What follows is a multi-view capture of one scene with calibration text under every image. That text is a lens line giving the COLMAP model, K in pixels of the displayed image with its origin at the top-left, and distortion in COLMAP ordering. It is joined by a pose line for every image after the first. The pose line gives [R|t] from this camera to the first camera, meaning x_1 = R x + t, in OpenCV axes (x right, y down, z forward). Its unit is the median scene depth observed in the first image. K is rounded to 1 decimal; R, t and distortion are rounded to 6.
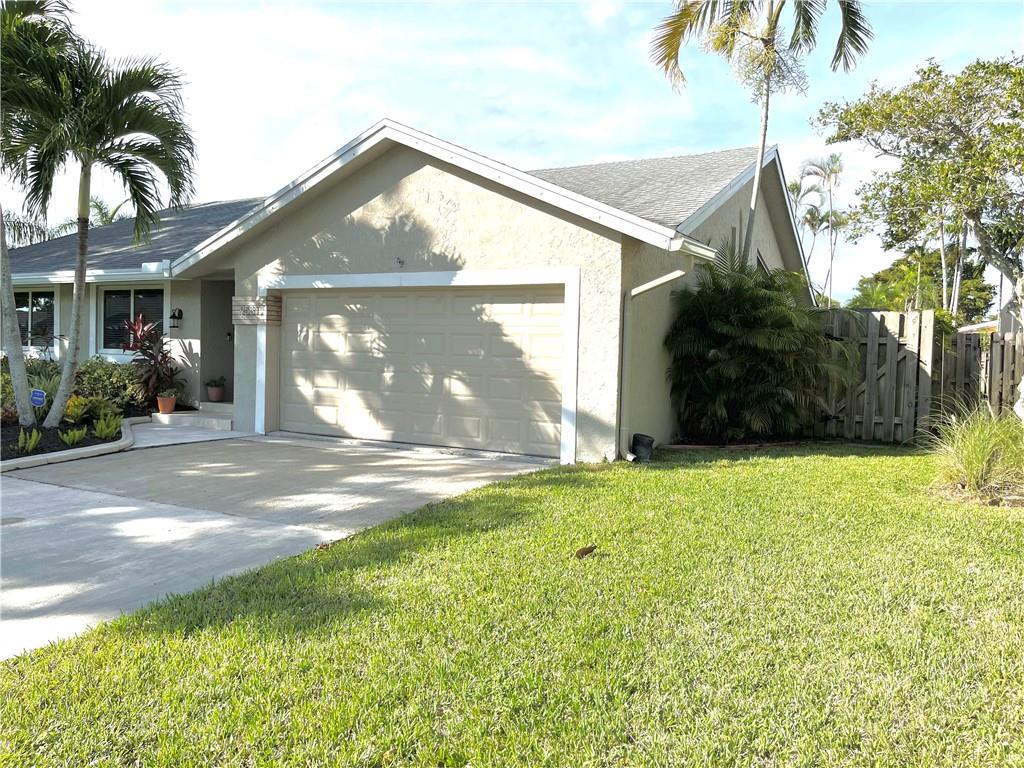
lens RADIAL K [[767.8, 0, 509.4], [0, 767.8, 381.5], [0, 0, 1]] dist [0.022660, -0.012758]
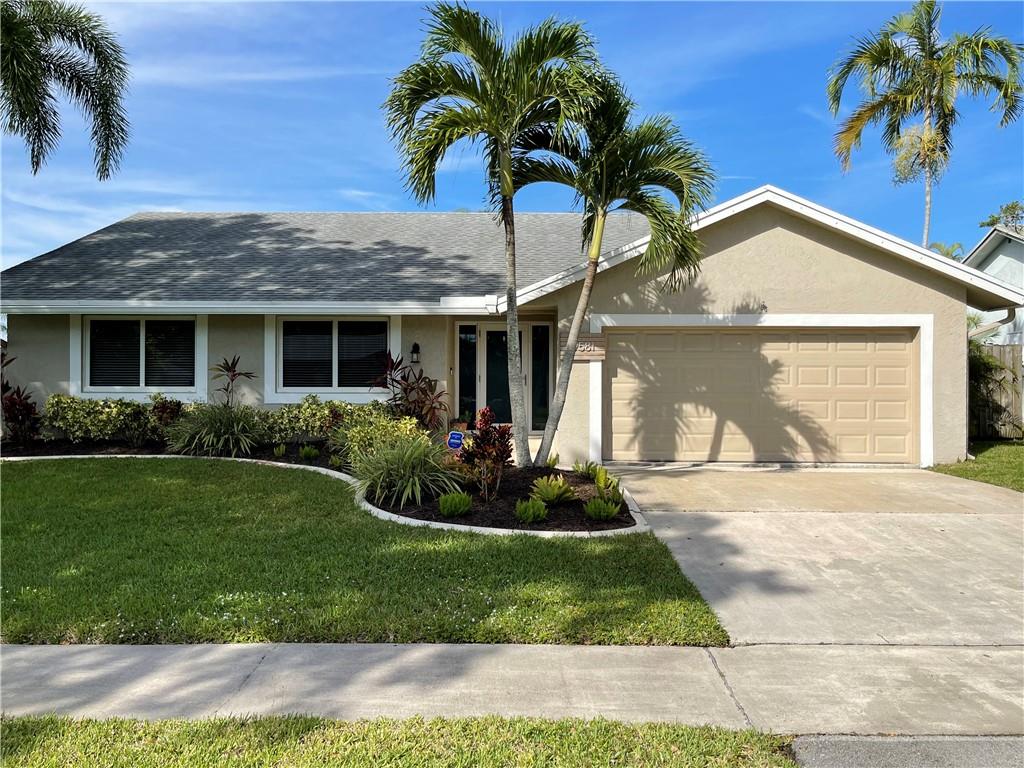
lens RADIAL K [[803.1, 0, 515.4], [0, 803.1, 389.7], [0, 0, 1]] dist [0.033915, 0.000344]
pose [[0.887325, -0.023507, 0.460545, -1.045501], [0.034798, 0.999266, -0.016040, -0.022422], [-0.459830, 0.030259, 0.887491, 0.097247]]
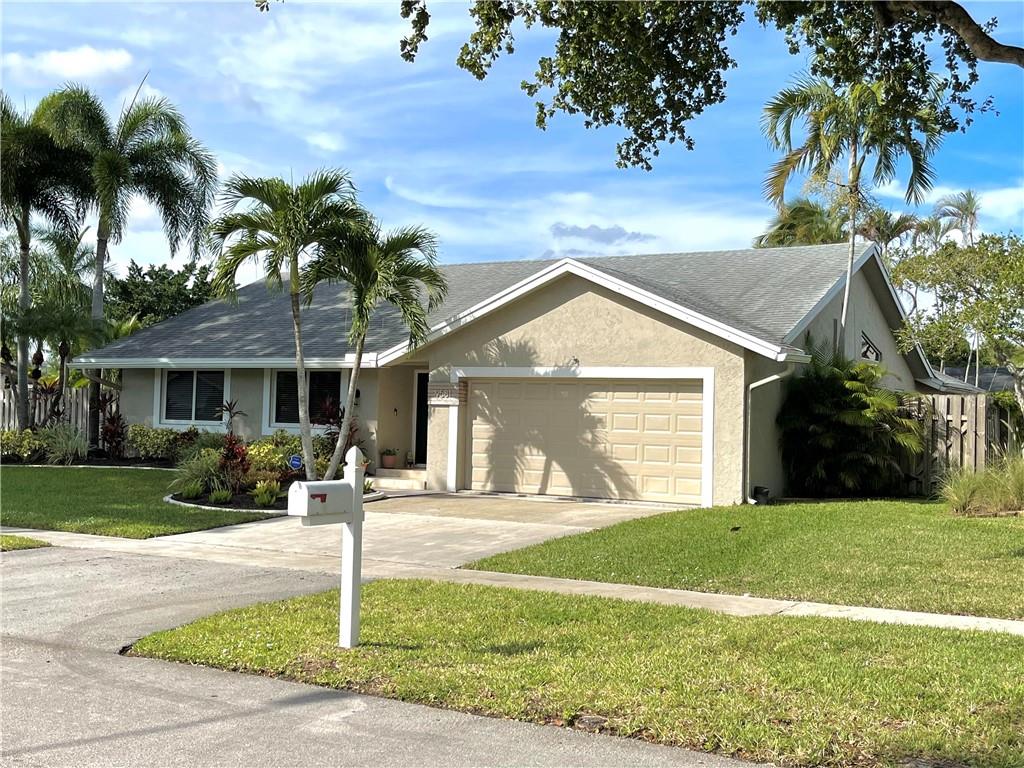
lens RADIAL K [[1198.4, 0, 510.8], [0, 1198.4, 379.2], [0, 0, 1]] dist [0.019272, 0.000000]
pose [[0.999526, -0.002955, -0.030640, -0.192289], [0.000891, 0.997743, -0.067143, 0.017239], [0.030770, 0.067084, 0.997273, -1.082381]]
